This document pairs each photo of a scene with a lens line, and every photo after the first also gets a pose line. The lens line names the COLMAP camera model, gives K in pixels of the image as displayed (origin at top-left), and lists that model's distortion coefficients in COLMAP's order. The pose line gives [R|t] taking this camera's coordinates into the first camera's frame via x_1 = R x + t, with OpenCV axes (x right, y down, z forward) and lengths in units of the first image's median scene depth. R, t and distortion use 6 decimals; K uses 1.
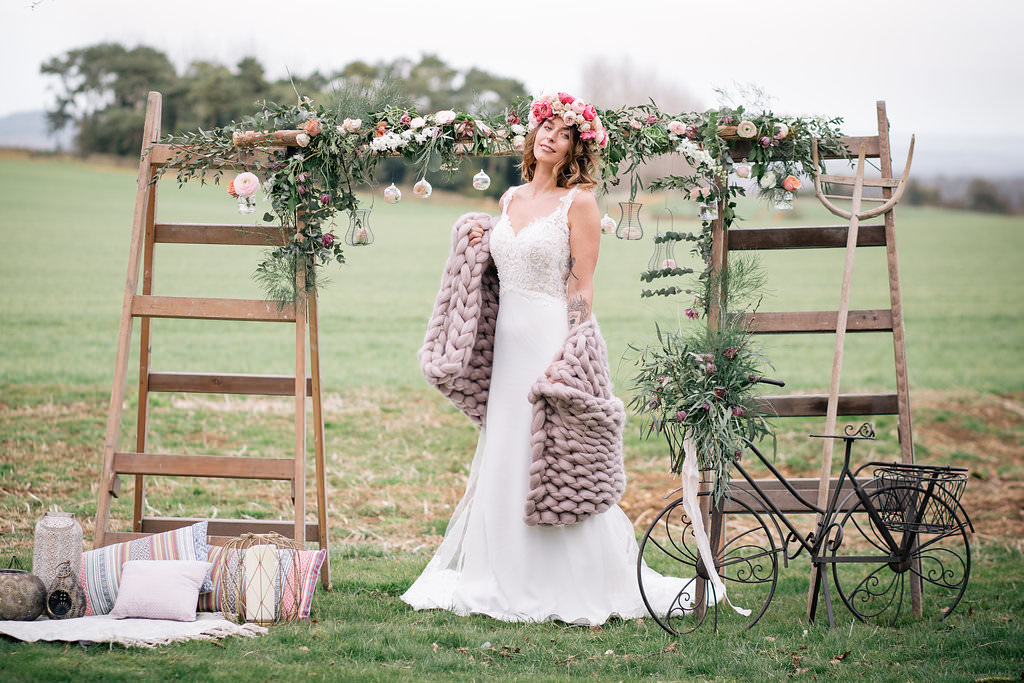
lens RADIAL K [[2517.6, 0, 521.5], [0, 2517.6, 334.0], [0, 0, 1]] dist [-0.001019, 0.000000]
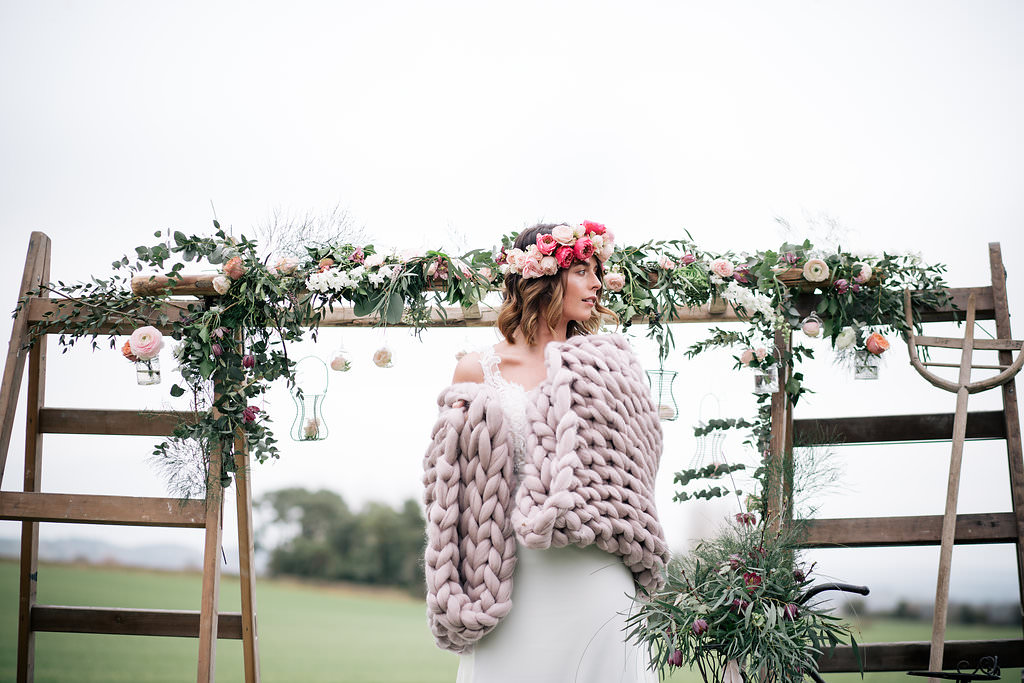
lens RADIAL K [[2348.4, 0, 504.7], [0, 2348.4, 349.7], [0, 0, 1]] dist [-0.134031, 0.000000]
pose [[0.998921, 0.004126, -0.046268, 0.029780], [-0.010966, 0.988842, -0.148562, 0.045050], [0.045139, 0.148909, 0.987820, 0.316739]]
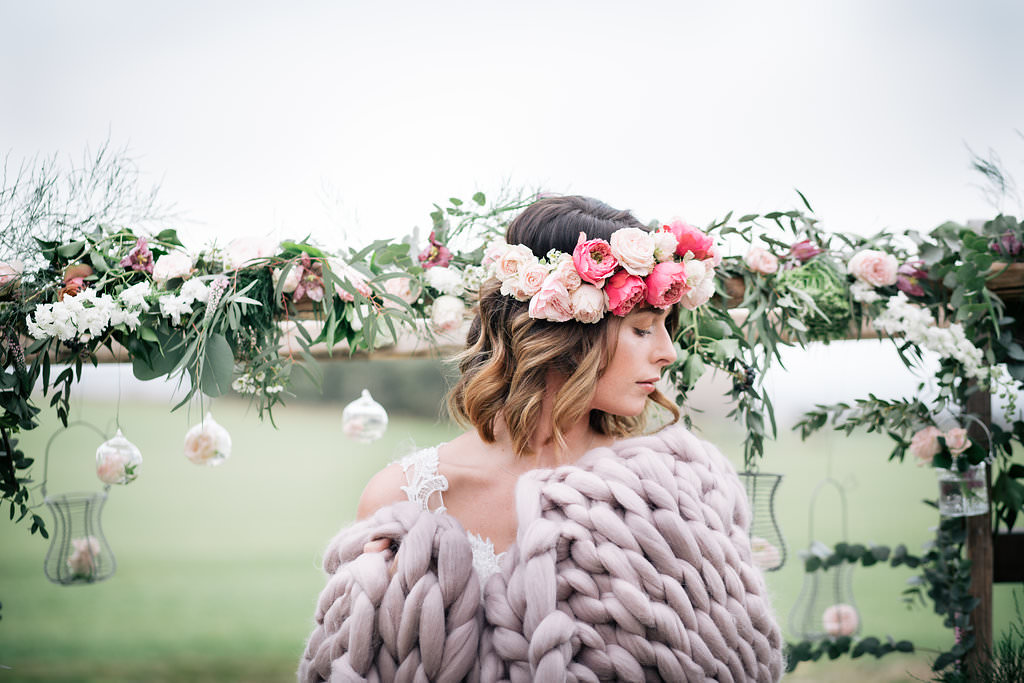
lens RADIAL K [[2517.6, 0, 519.7], [0, 2517.6, 349.1], [0, 0, 1]] dist [-0.001019, 0.000000]
pose [[0.999731, -0.015446, -0.017288, 0.016049], [0.013866, 0.996019, -0.088057, -0.038135], [0.018580, 0.087793, 0.995965, 0.629750]]
